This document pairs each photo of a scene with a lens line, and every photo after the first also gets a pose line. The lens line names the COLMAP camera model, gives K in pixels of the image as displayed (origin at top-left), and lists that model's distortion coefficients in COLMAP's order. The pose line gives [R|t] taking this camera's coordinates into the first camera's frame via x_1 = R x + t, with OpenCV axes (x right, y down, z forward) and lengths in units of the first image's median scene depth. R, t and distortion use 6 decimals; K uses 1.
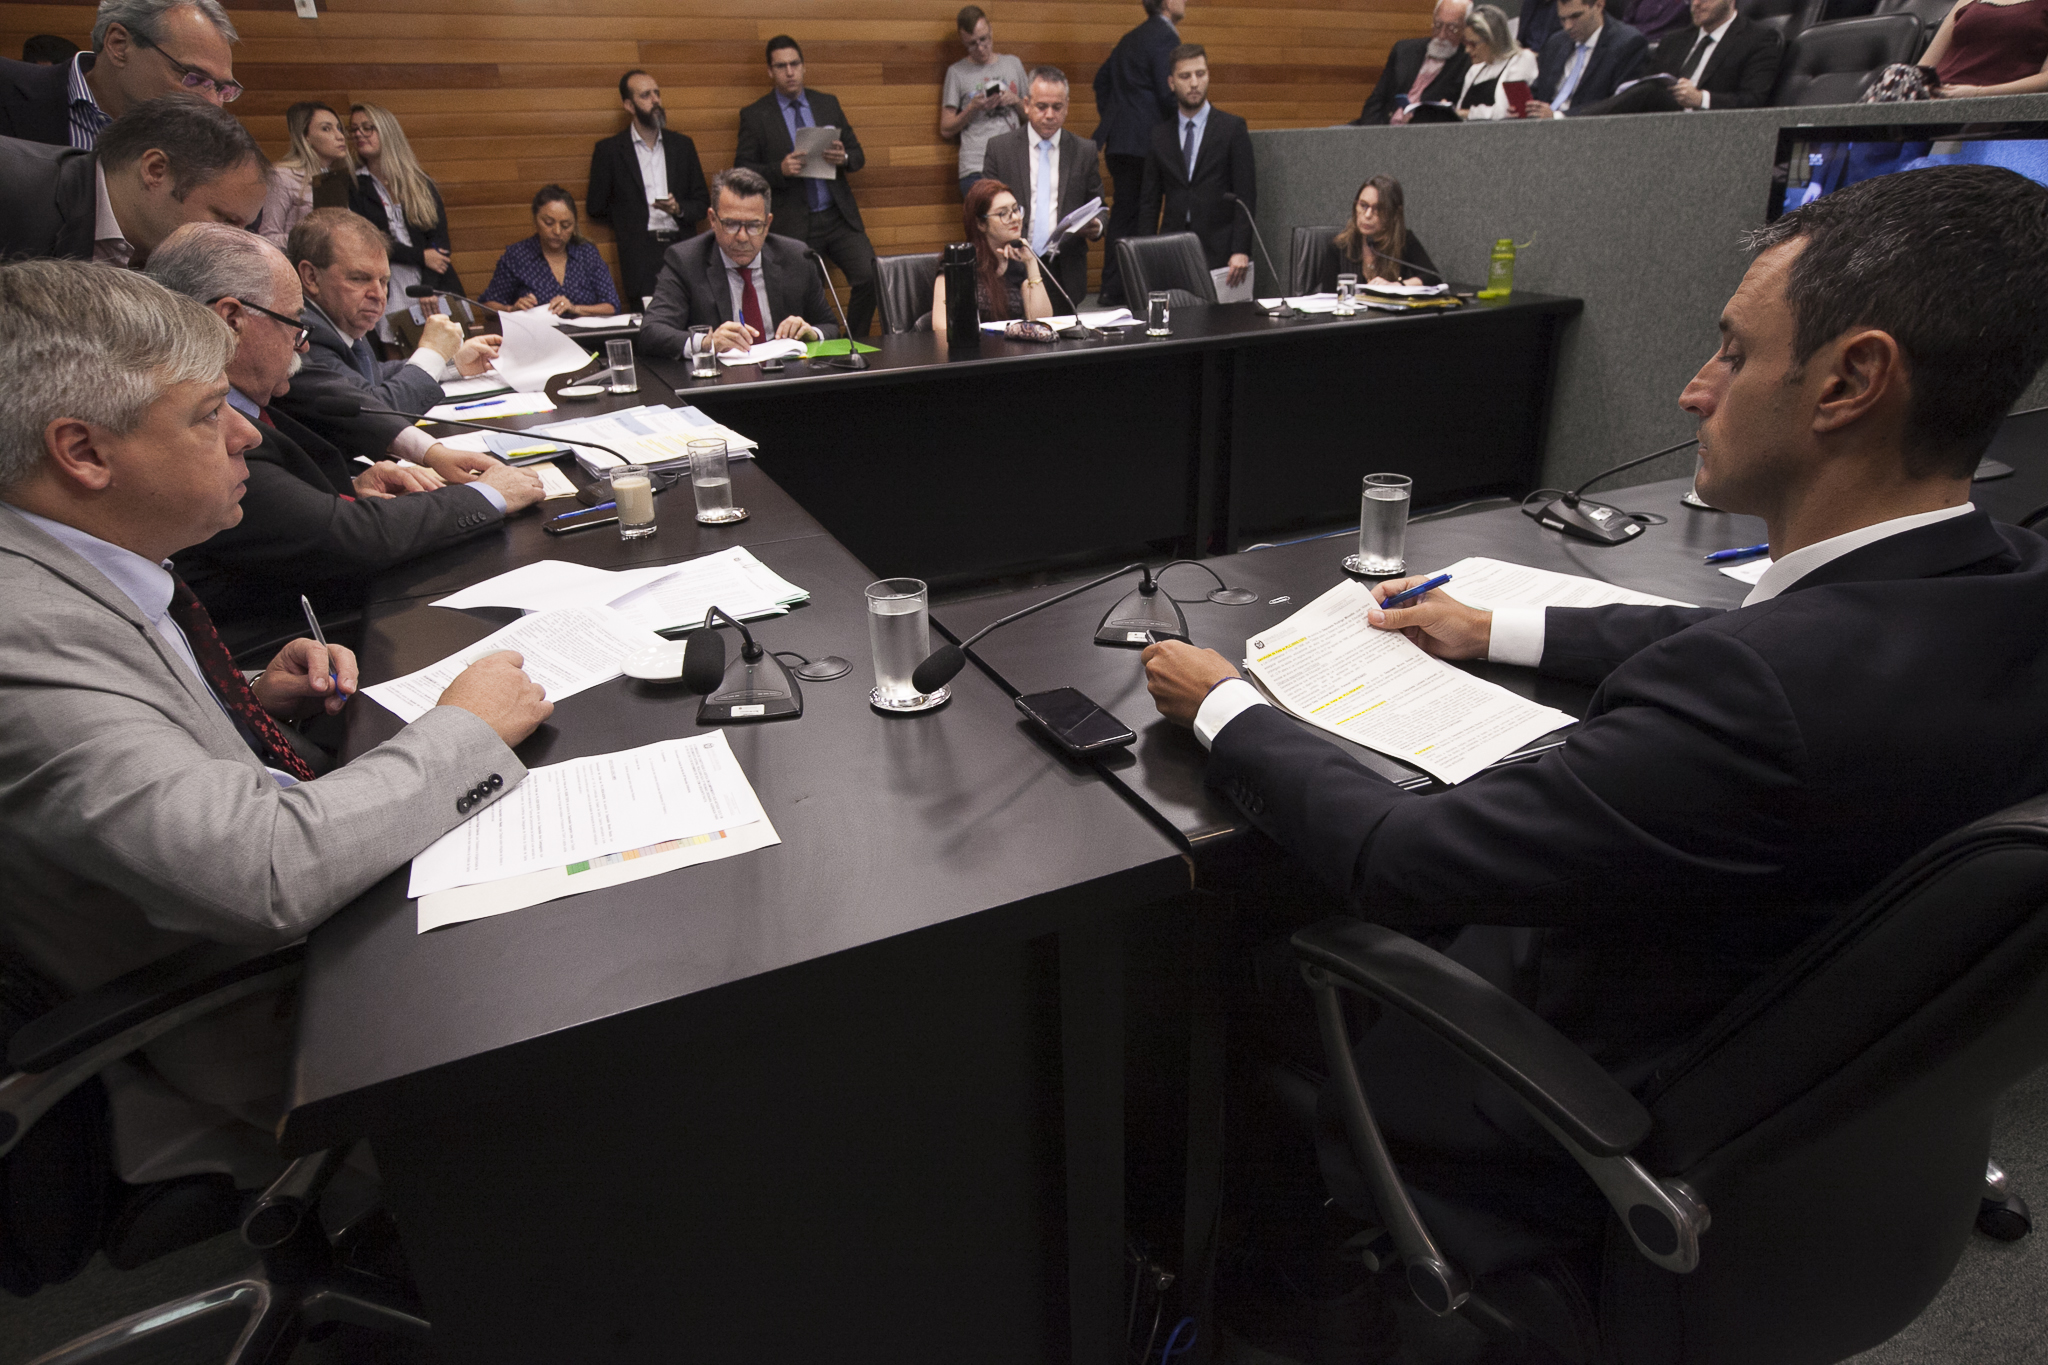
lens RADIAL K [[1258.4, 0, 1027.8], [0, 1258.4, 703.9], [0, 0, 1]] dist [-0.013707, 0.018003]
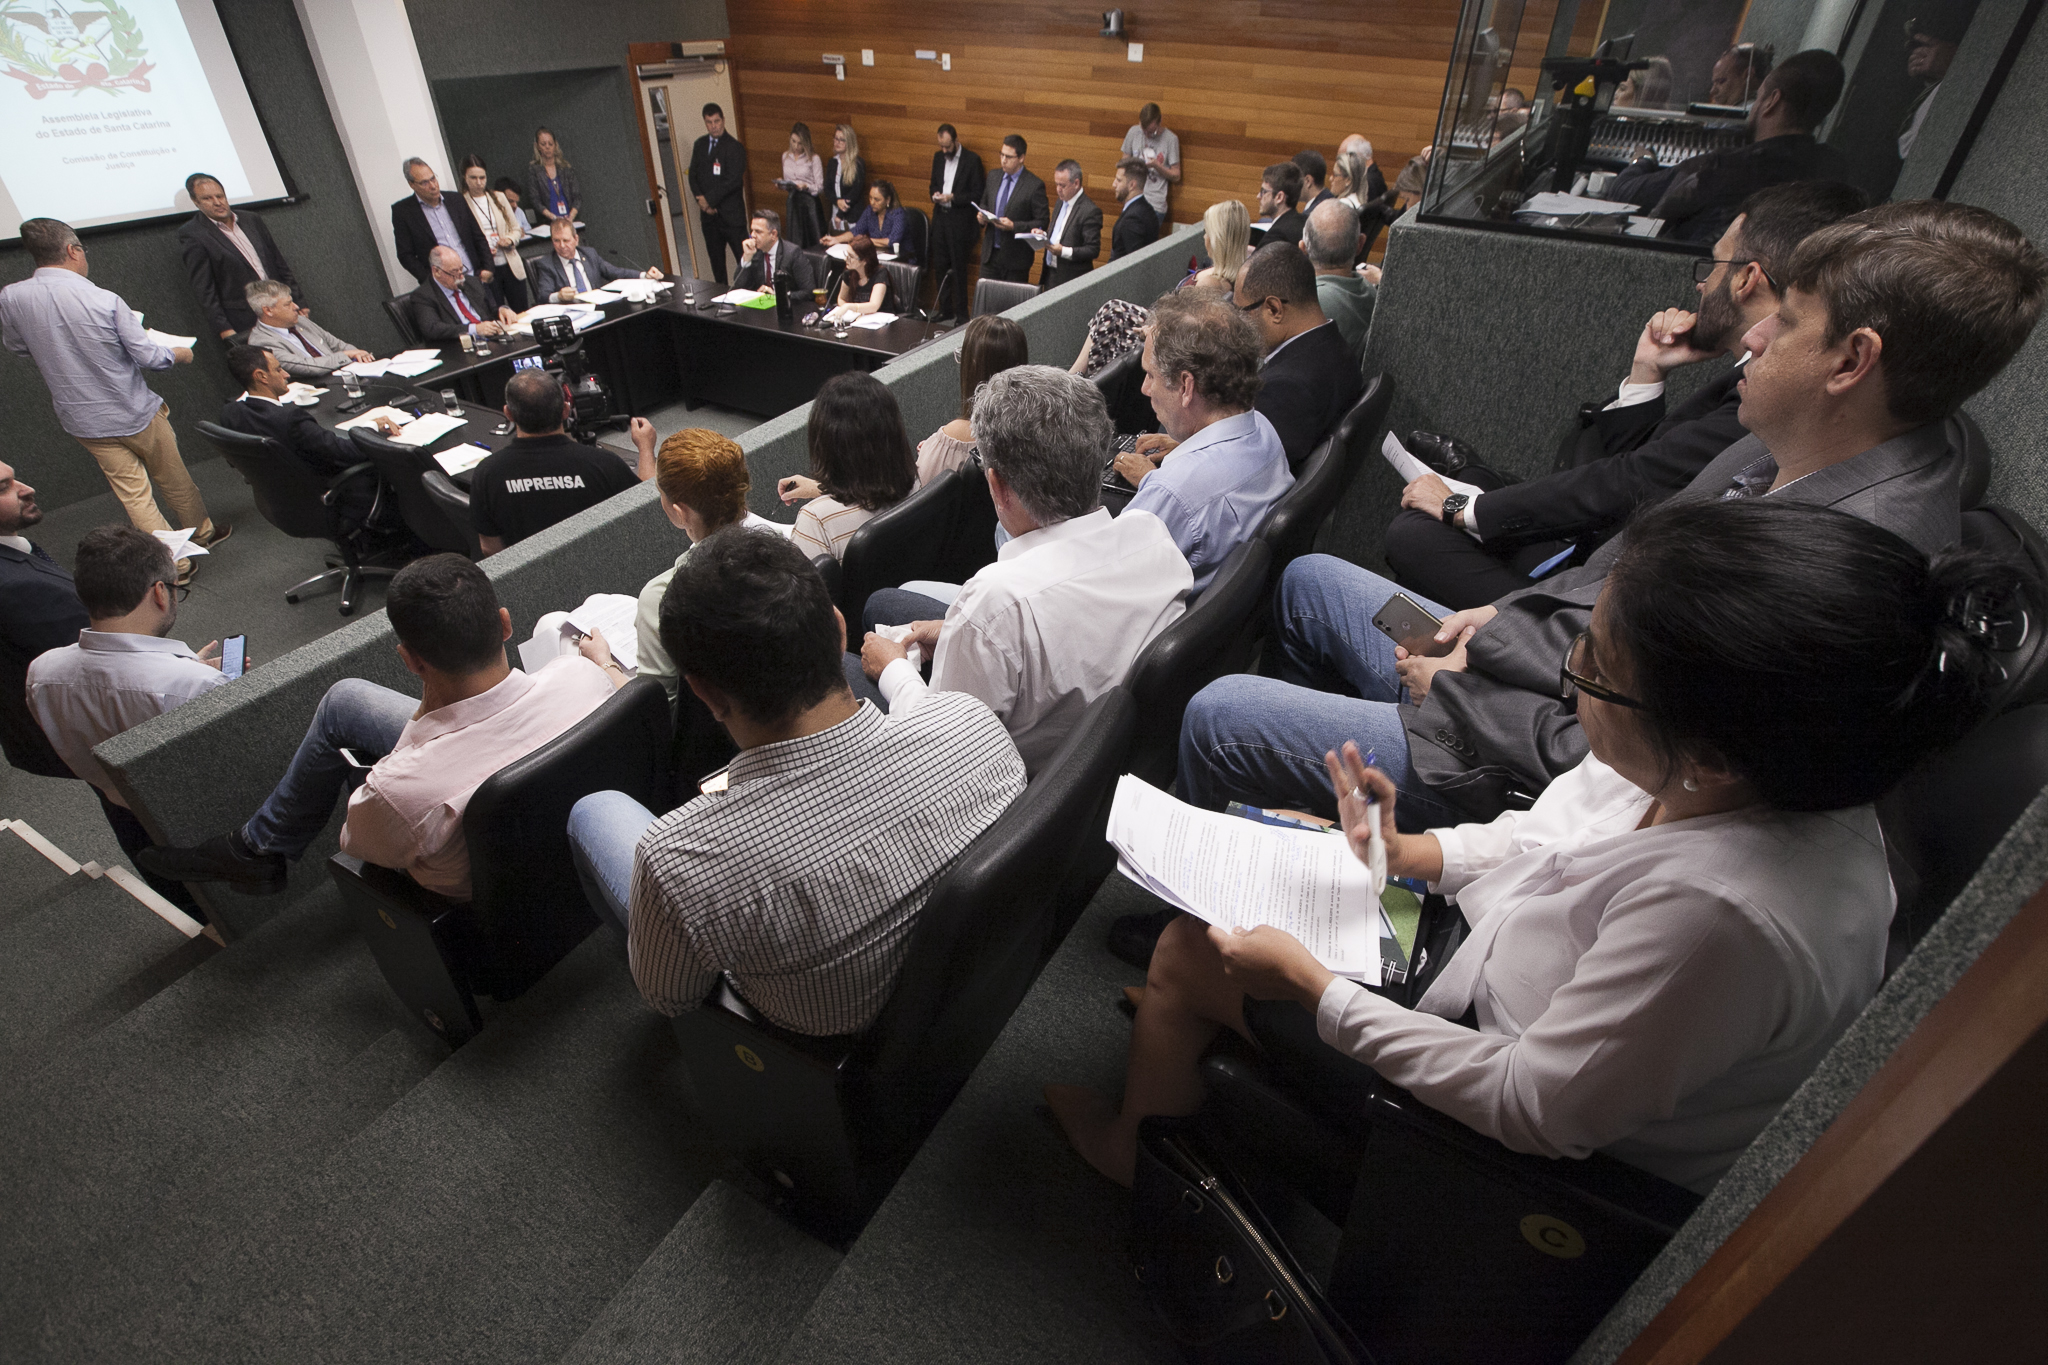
lens RADIAL K [[1022.7, 0, 1019.2], [0, 1022.7, 697.0], [0, 0, 1]] dist [-0.031939, 0.010239]
pose [[0.559466, 0.513117, -0.650929, 1.682191], [-0.365655, 0.857579, 0.361739, -0.499141], [0.743837, 0.035635, 0.667410, 0.143429]]
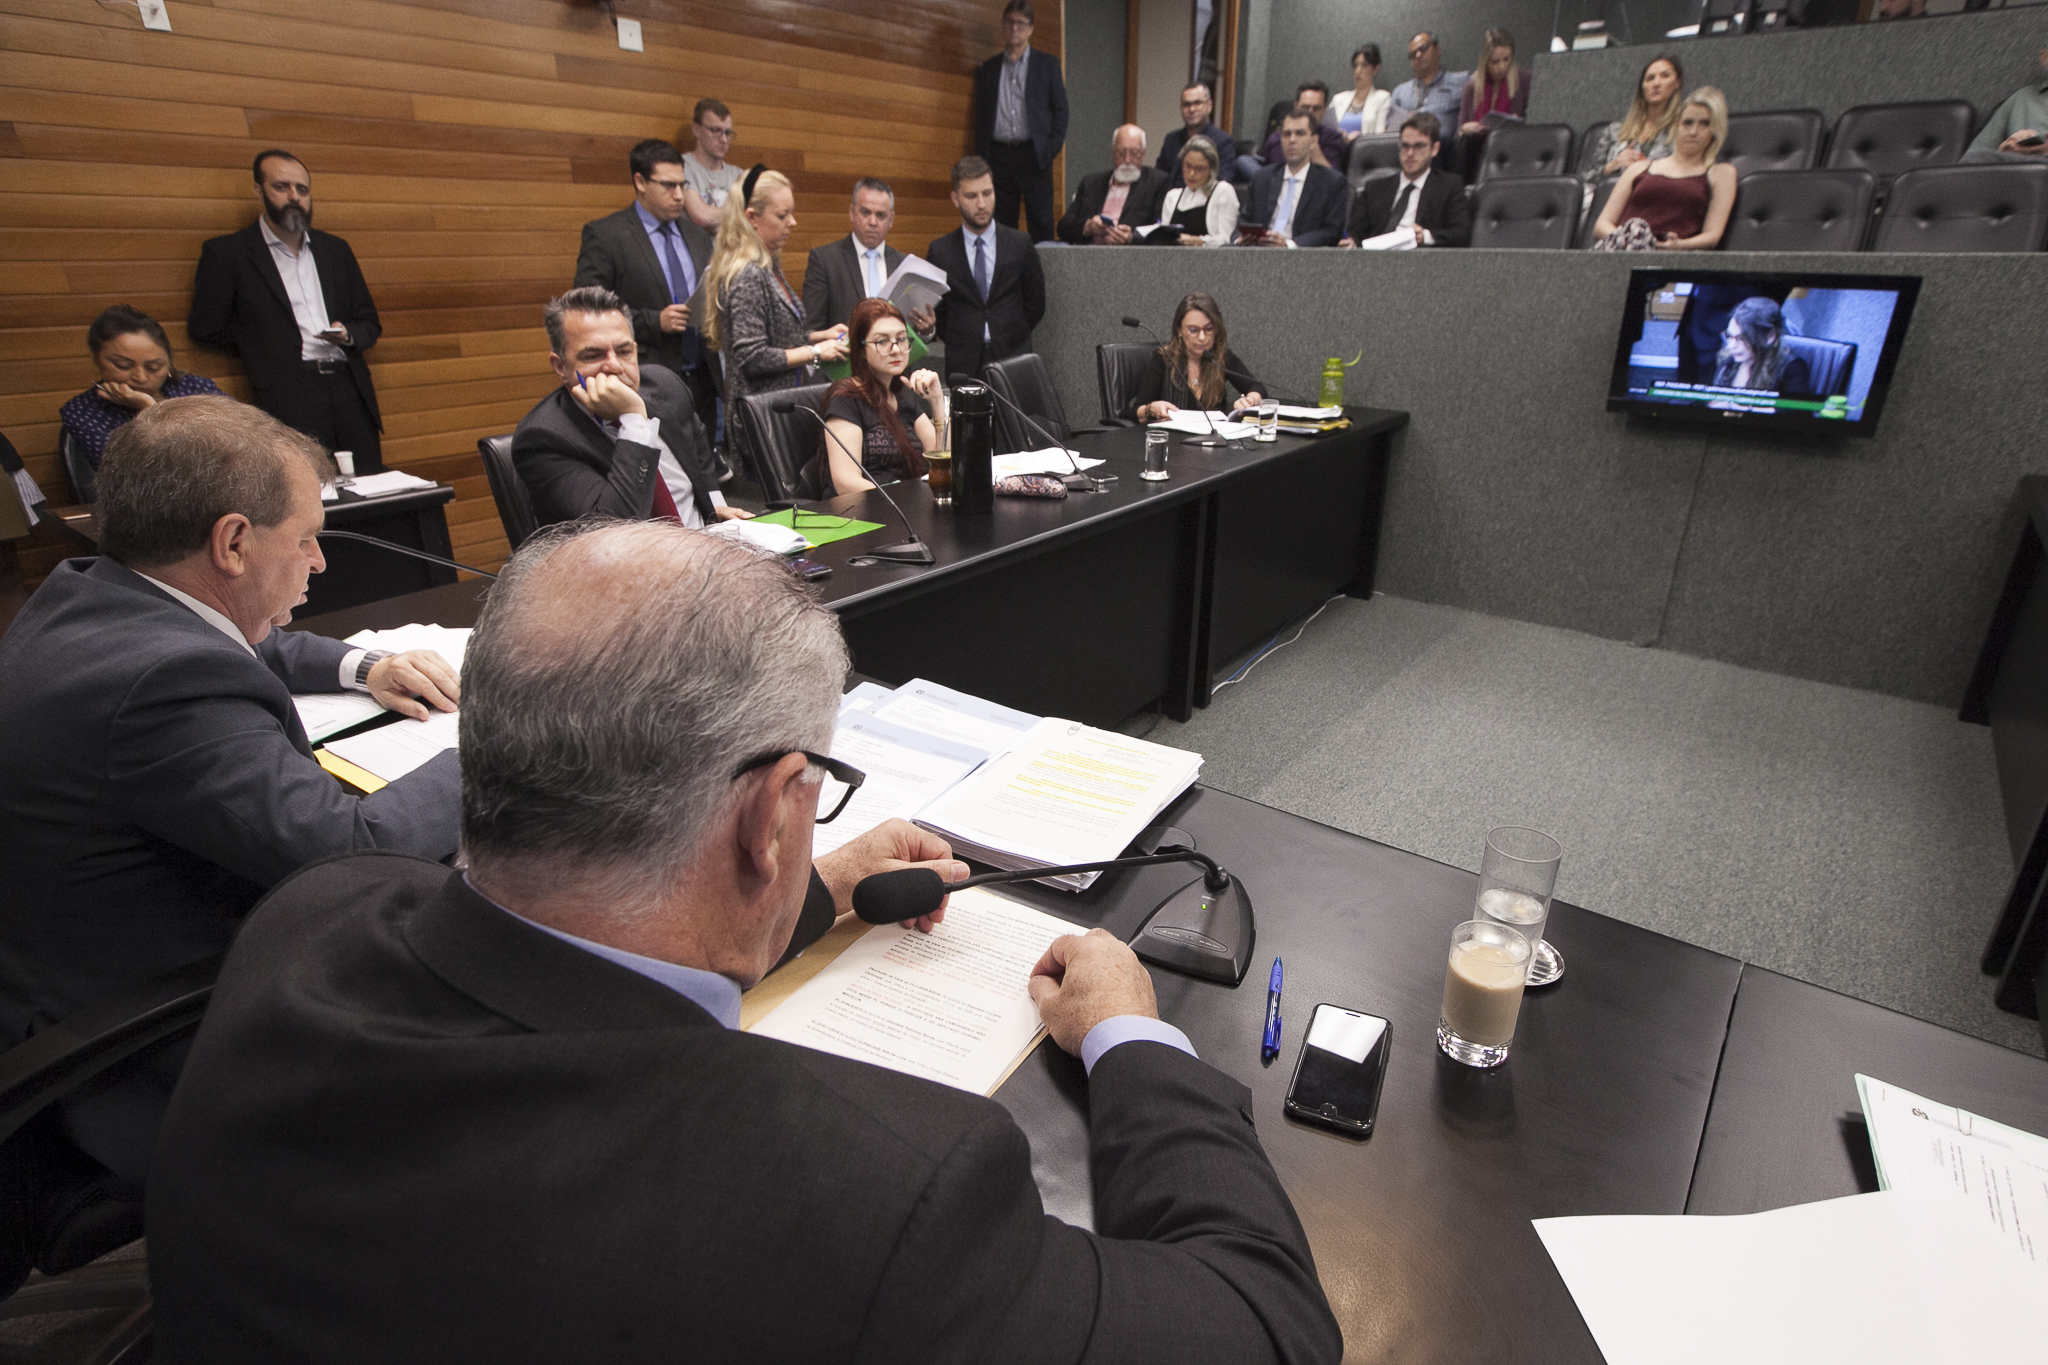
lens RADIAL K [[1076.1, 0, 1055.7], [0, 1076.1, 689.2], [0, 0, 1]] dist [-0.023166, 0.014250]
pose [[0.883555, -0.156803, 0.441298, -0.319611], [0.168140, 0.985670, 0.013586, -0.169904], [-0.437104, 0.062196, 0.897258, 0.354897]]
